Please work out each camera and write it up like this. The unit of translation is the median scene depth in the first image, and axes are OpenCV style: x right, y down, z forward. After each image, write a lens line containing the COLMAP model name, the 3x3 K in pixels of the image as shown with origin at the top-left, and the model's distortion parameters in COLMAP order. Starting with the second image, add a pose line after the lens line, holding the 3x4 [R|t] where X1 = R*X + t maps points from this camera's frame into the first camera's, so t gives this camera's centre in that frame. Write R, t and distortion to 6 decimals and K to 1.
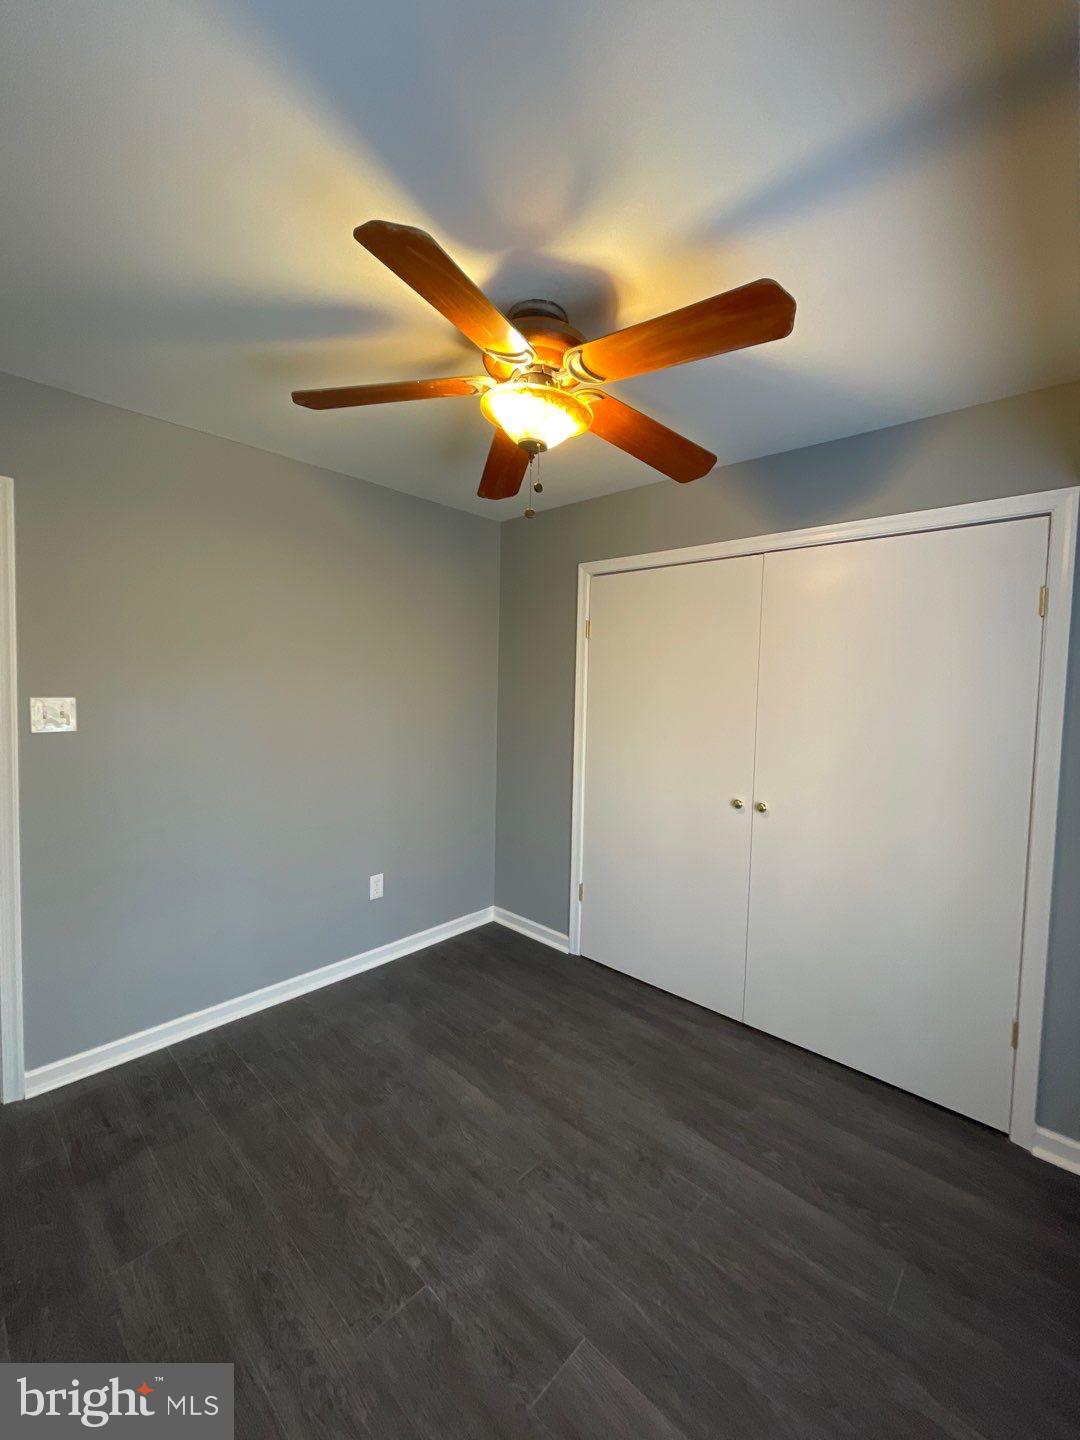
lens RADIAL K [[581.8, 0, 546.1], [0, 581.8, 716.9], [0, 0, 1]] dist [0.001404, 0.000034]
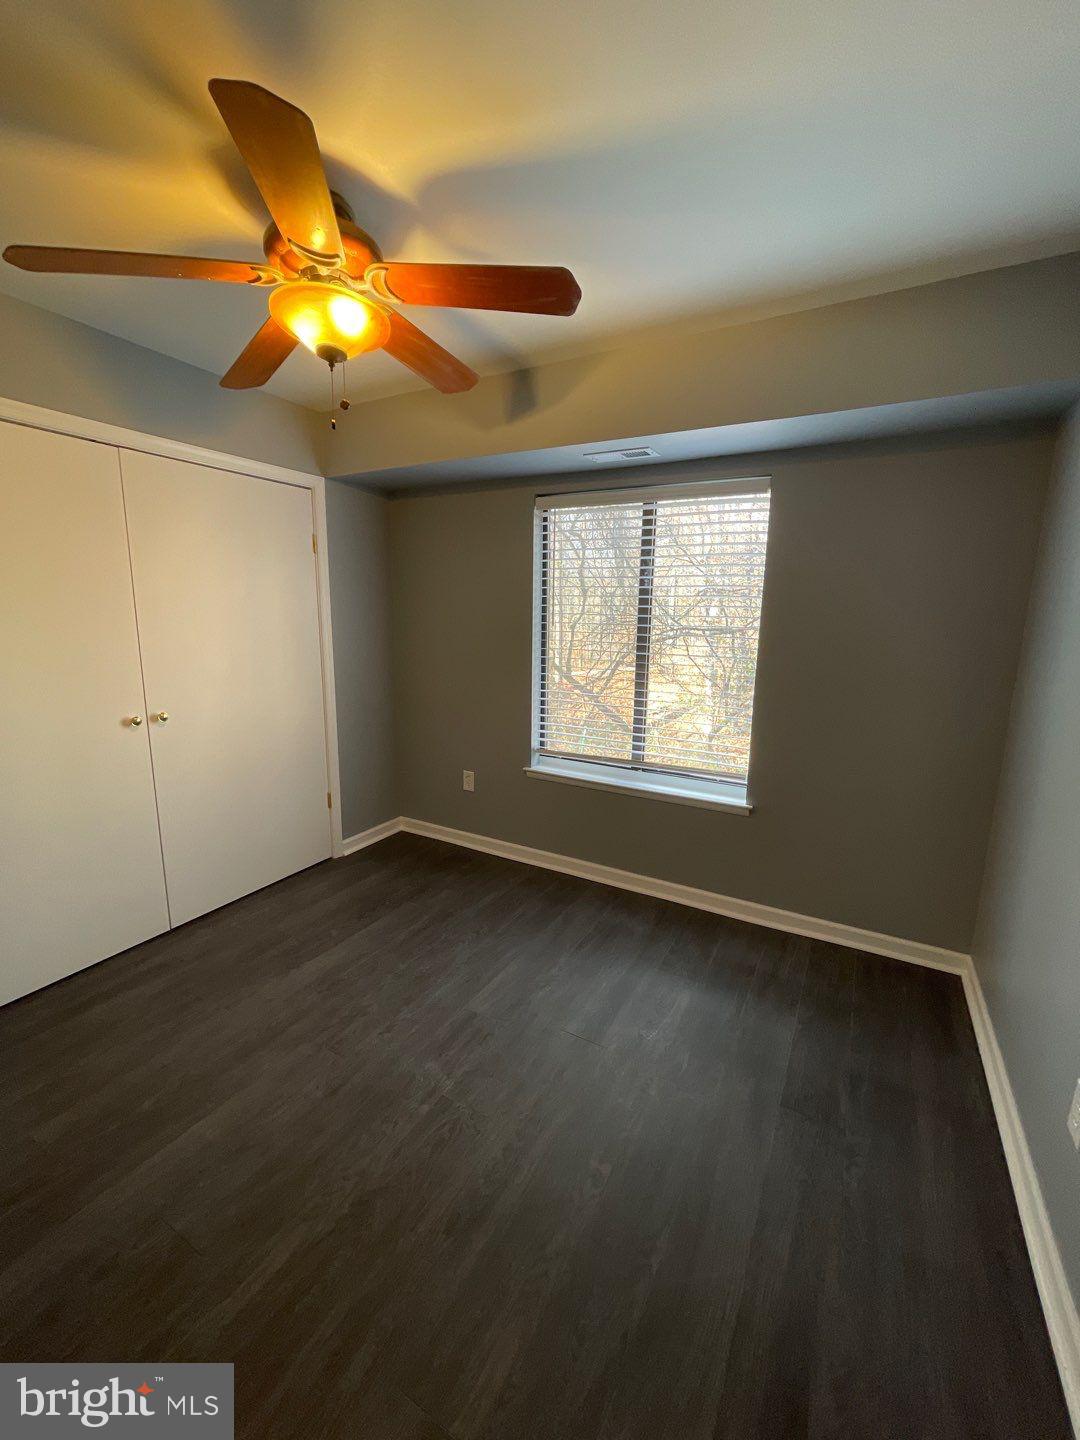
lens RADIAL K [[581.8, 0, 545.5], [0, 581.8, 716.8], [0, 0, 1]] dist [0.001404, 0.000034]
pose [[-0.237305, -0.203049, 0.949978, -0.979094], [0.026936, 0.976160, 0.215374, -0.057410], [-0.971062, 0.076698, -0.226178, 0.771943]]
